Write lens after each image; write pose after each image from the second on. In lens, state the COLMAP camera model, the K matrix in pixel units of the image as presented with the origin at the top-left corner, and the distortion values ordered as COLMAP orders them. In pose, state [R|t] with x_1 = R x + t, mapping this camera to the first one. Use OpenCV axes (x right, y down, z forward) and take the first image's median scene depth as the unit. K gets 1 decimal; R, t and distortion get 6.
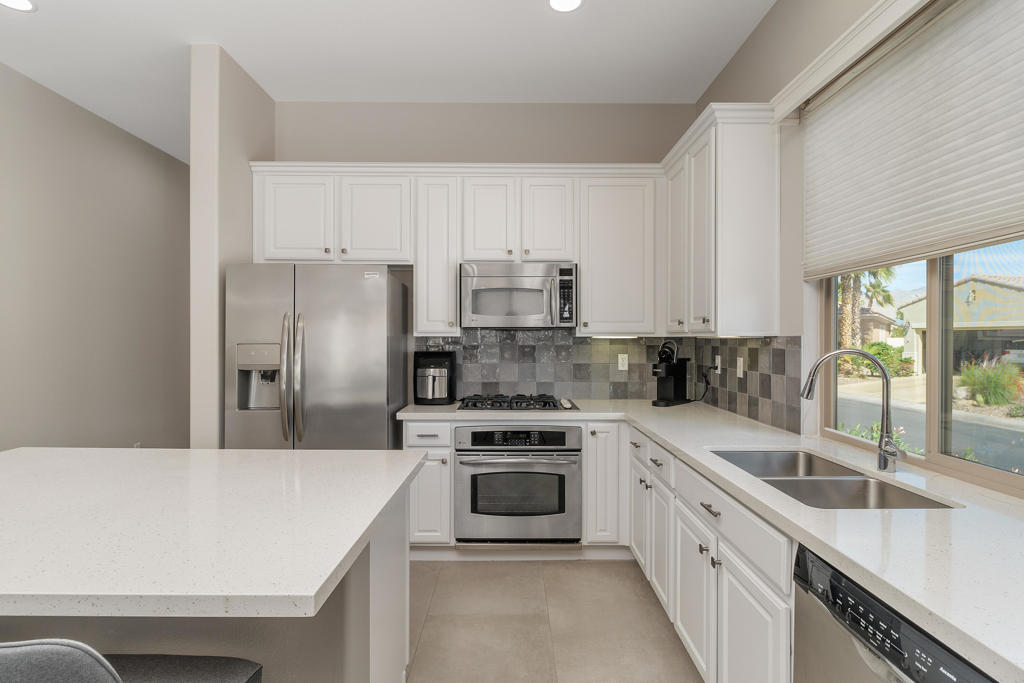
lens RADIAL K [[486.9, 0, 512.0], [0, 486.9, 341.5], [0, 0, 1]] dist [0.000385, 0.000001]
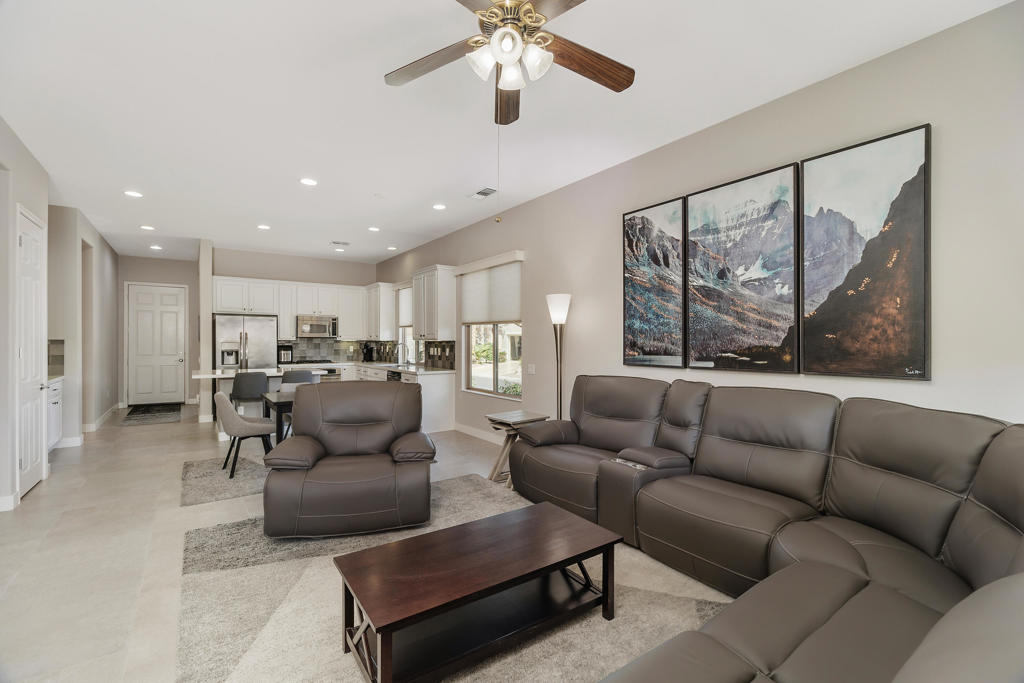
lens RADIAL K [[452.2, 0, 495.0], [0, 452.2, 344.1], [0, 0, 1]] dist [-0.001210, -0.000192]
pose [[0.829789, 0.001763, 0.558074, -0.645218], [-0.005954, 0.999966, 0.005694, -0.007424], [-0.558045, -0.008048, 0.829772, -1.952183]]
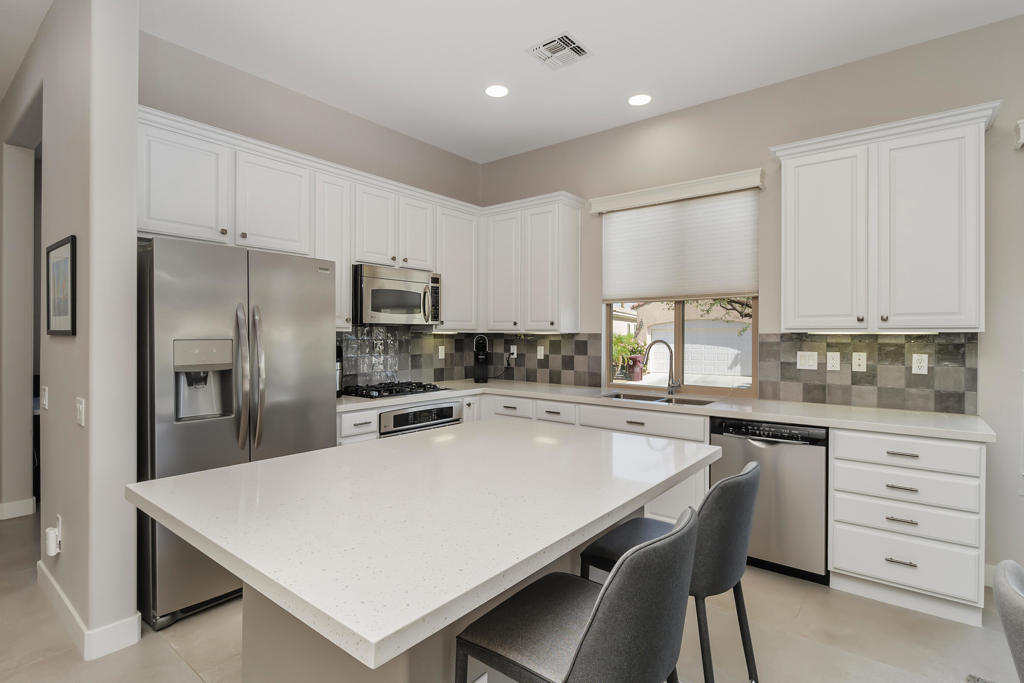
lens RADIAL K [[519.0, 0, 512.0], [0, 519.0, 341.5], [0, 0, 1]] dist [-0.000114, -0.000037]
pose [[0.621642, -0.010137, 0.783236, -0.811605], [-0.002002, 0.999892, 0.014530, -0.006424], [-0.783299, -0.010601, 0.621555, 0.021259]]
